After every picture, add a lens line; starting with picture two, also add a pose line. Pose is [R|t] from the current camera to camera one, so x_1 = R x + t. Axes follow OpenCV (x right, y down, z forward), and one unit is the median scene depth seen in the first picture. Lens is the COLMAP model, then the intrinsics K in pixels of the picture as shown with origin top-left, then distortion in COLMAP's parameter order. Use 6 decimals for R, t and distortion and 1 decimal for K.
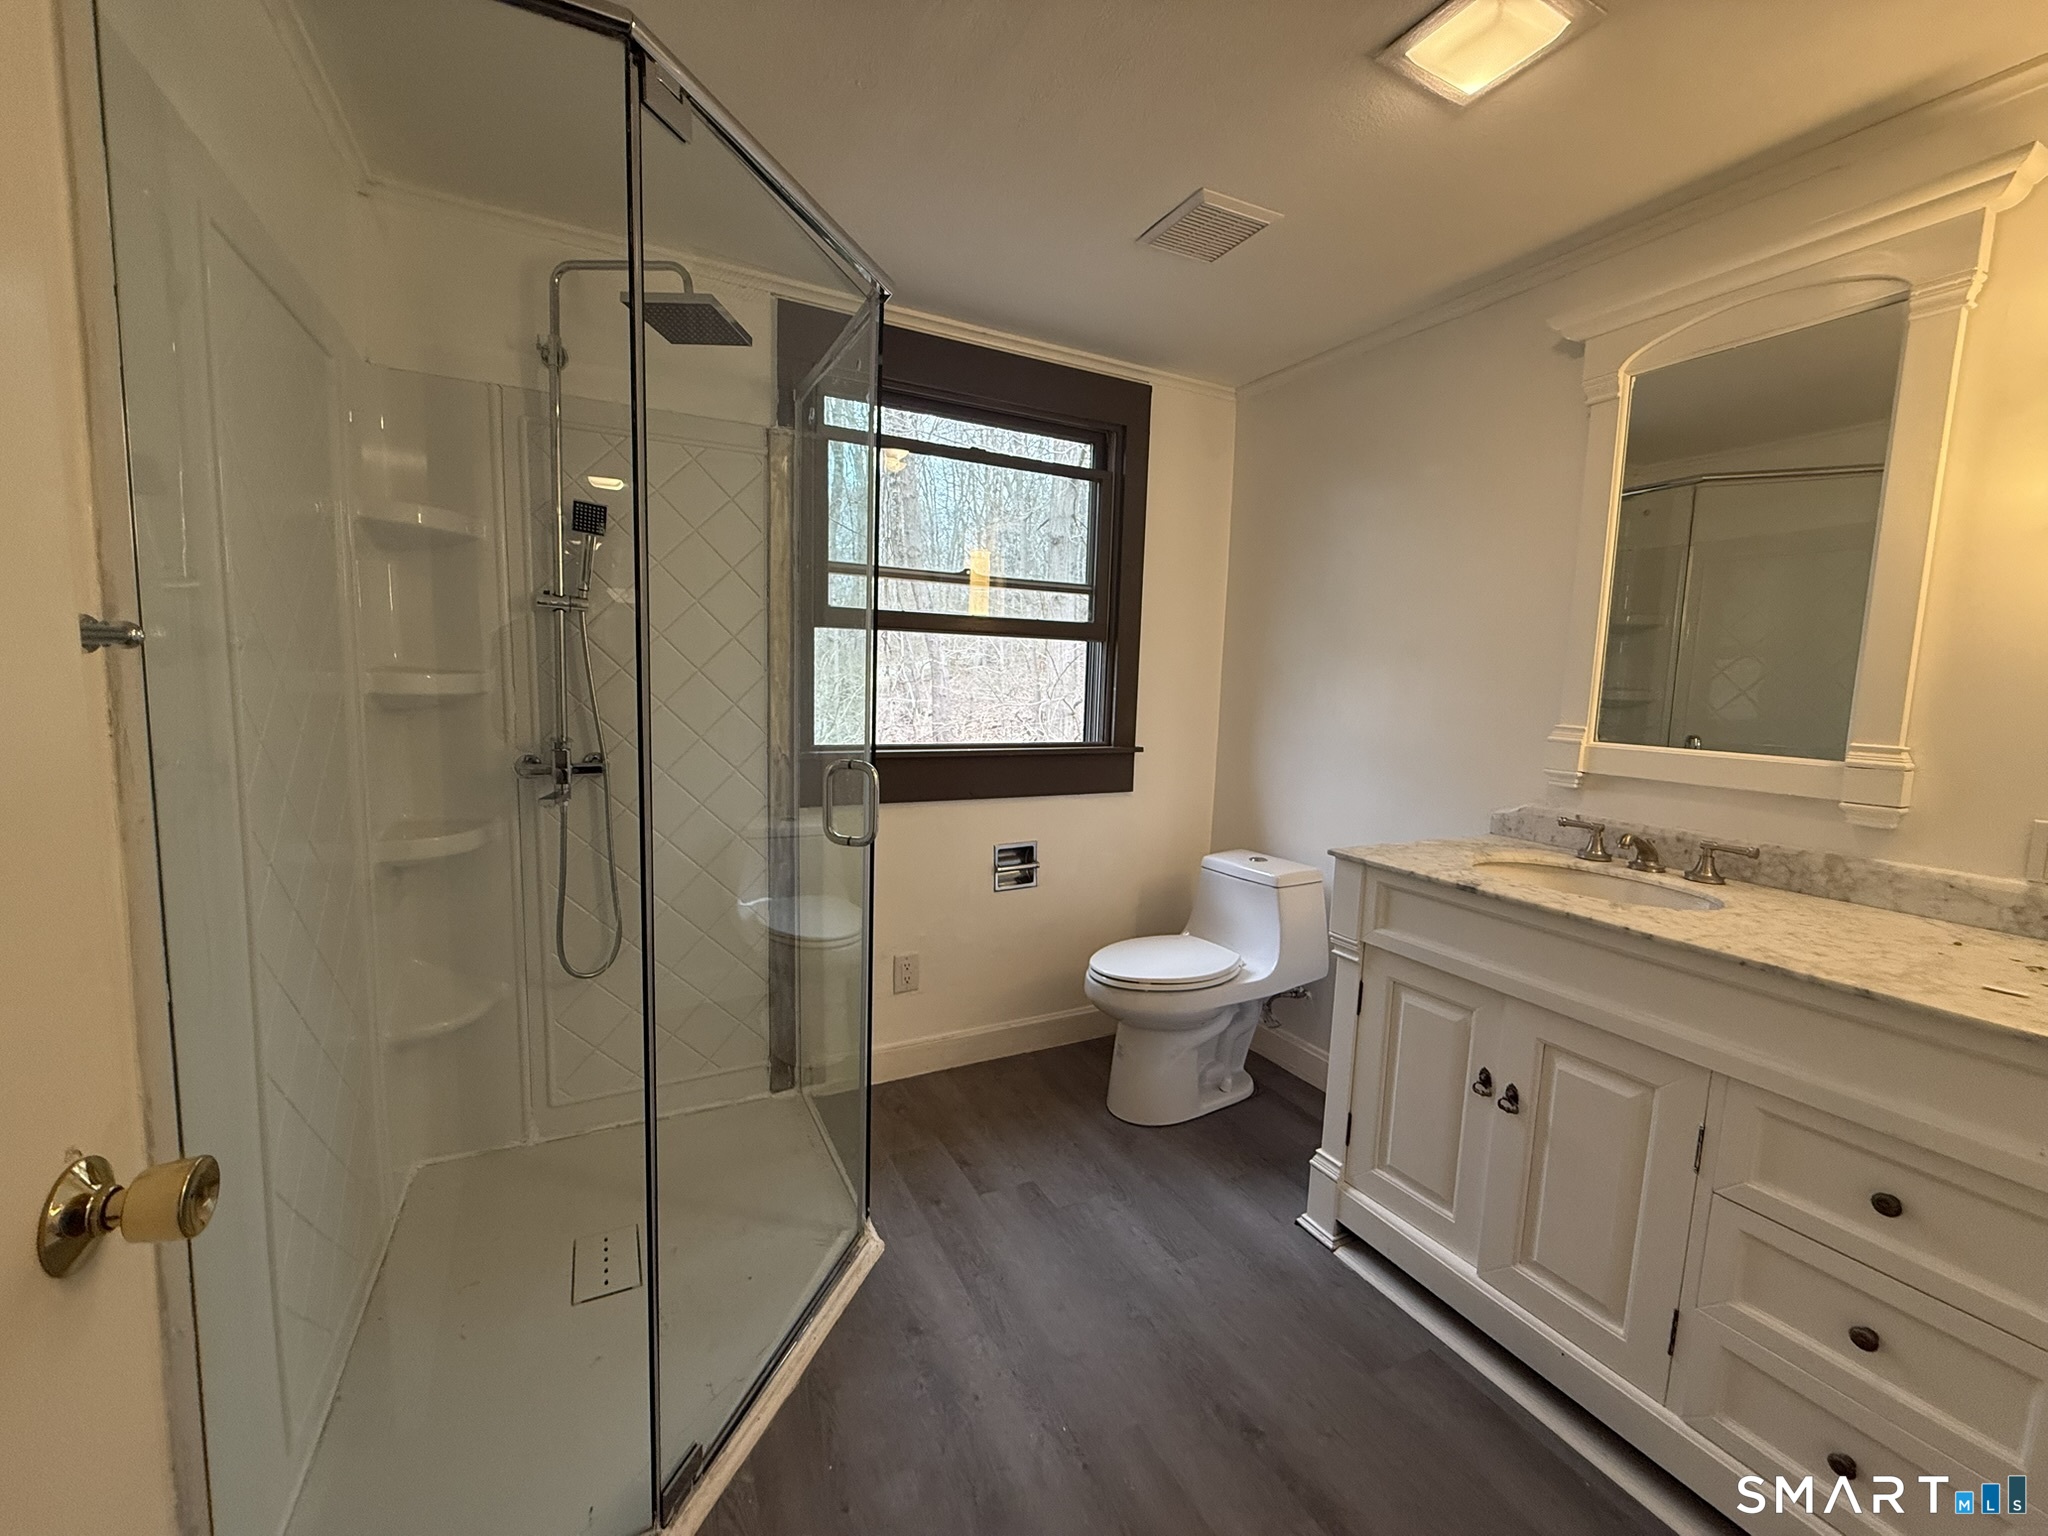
lens RADIAL K [[823.1, 0, 1026.4], [0, 823.1, 770.1], [0, 0, 1]] dist [0.000965, -0.000220]
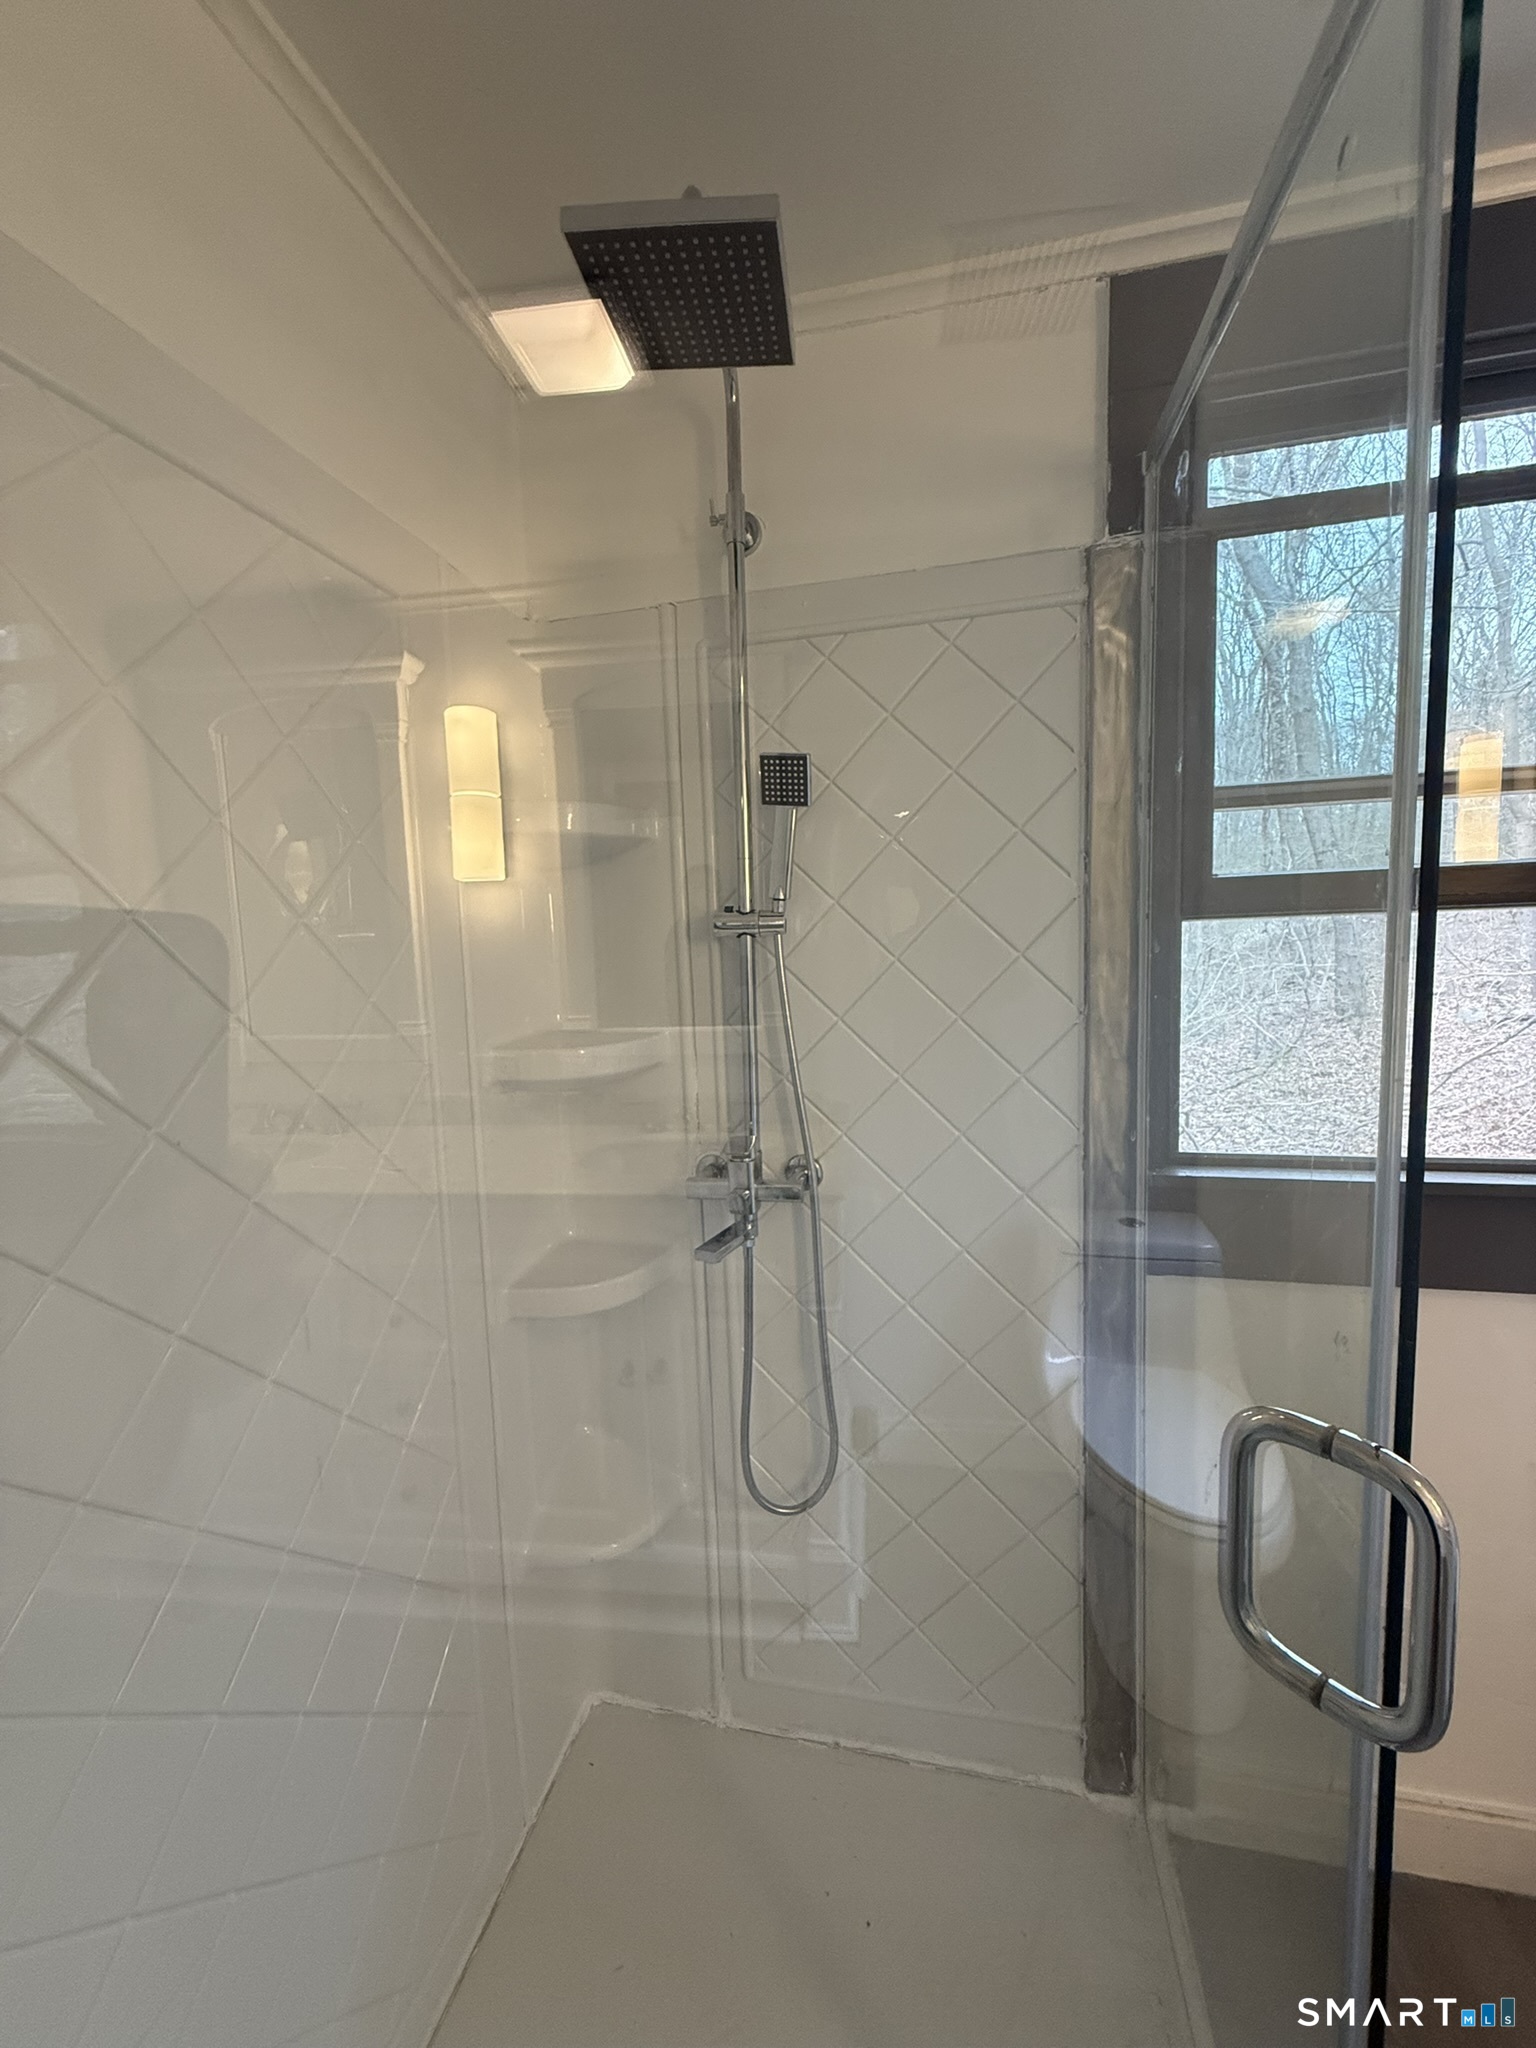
lens RADIAL K [[823.1, 0, 772.4], [0, 823.1, 1015.4], [0, 0, 1]] dist [0.000965, -0.000220]
pose [[0.767046, 0.003900, -0.641581, -0.128660], [-0.014116, 0.999842, -0.010798, -0.110078], [0.641437, 0.017339, 0.766980, 0.464469]]
